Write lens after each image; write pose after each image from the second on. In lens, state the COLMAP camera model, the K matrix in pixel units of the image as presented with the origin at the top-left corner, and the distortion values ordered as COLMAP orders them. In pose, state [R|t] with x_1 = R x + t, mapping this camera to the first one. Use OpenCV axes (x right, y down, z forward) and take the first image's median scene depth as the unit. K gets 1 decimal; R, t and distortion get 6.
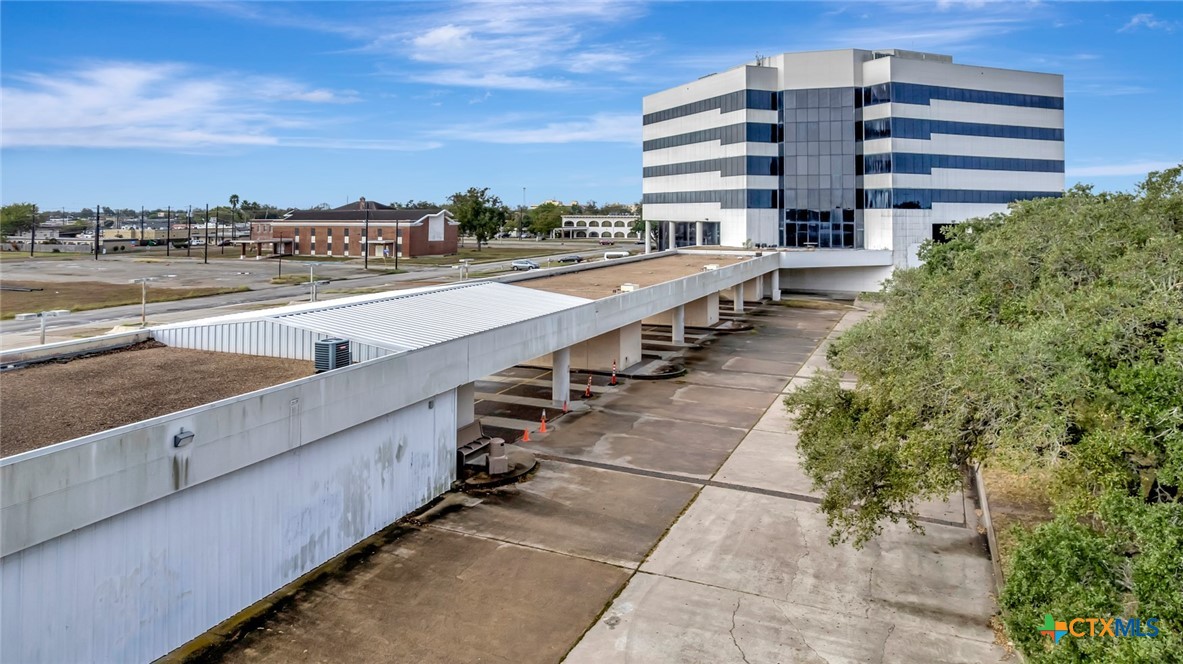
lens RADIAL K [[763.2, 0, 591.5], [0, 763.2, 332.0], [0, 0, 1]] dist [-0.072696, 0.069173]
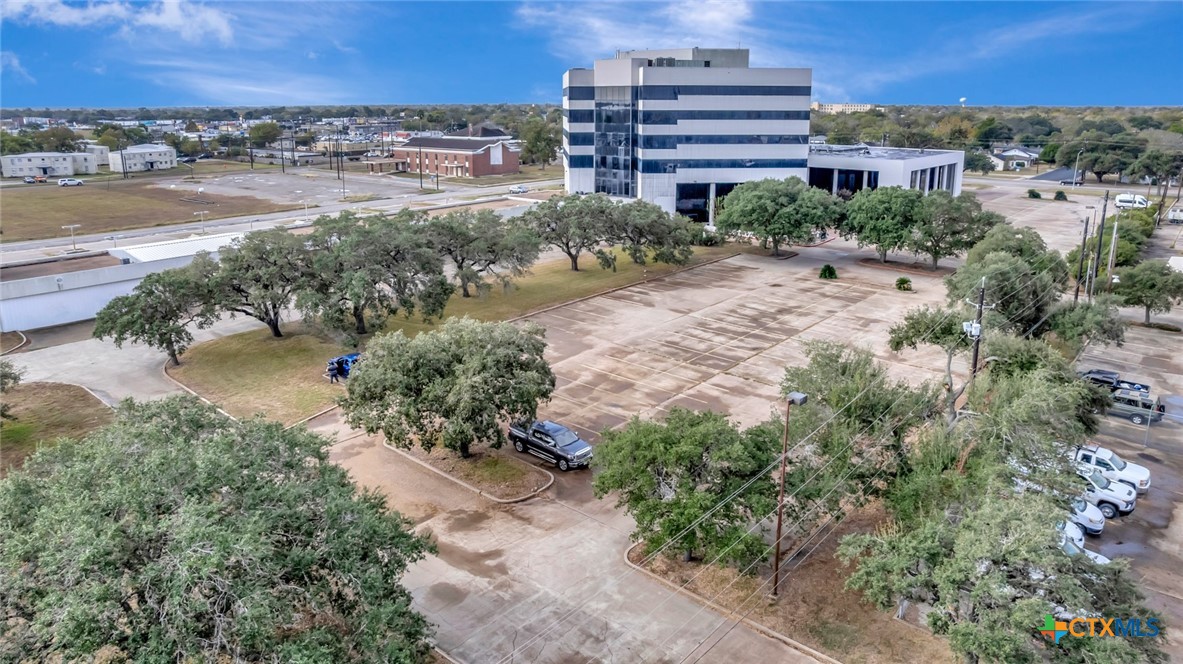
lens RADIAL K [[763.2, 0, 591.5], [0, 763.2, 332.0], [0, 0, 1]] dist [-0.072696, 0.069173]
pose [[0.942895, 0.095302, -0.319165, 0.737363], [-0.048704, 0.987343, 0.150935, -0.071411], [0.329509, -0.126771, 0.935603, -0.412962]]
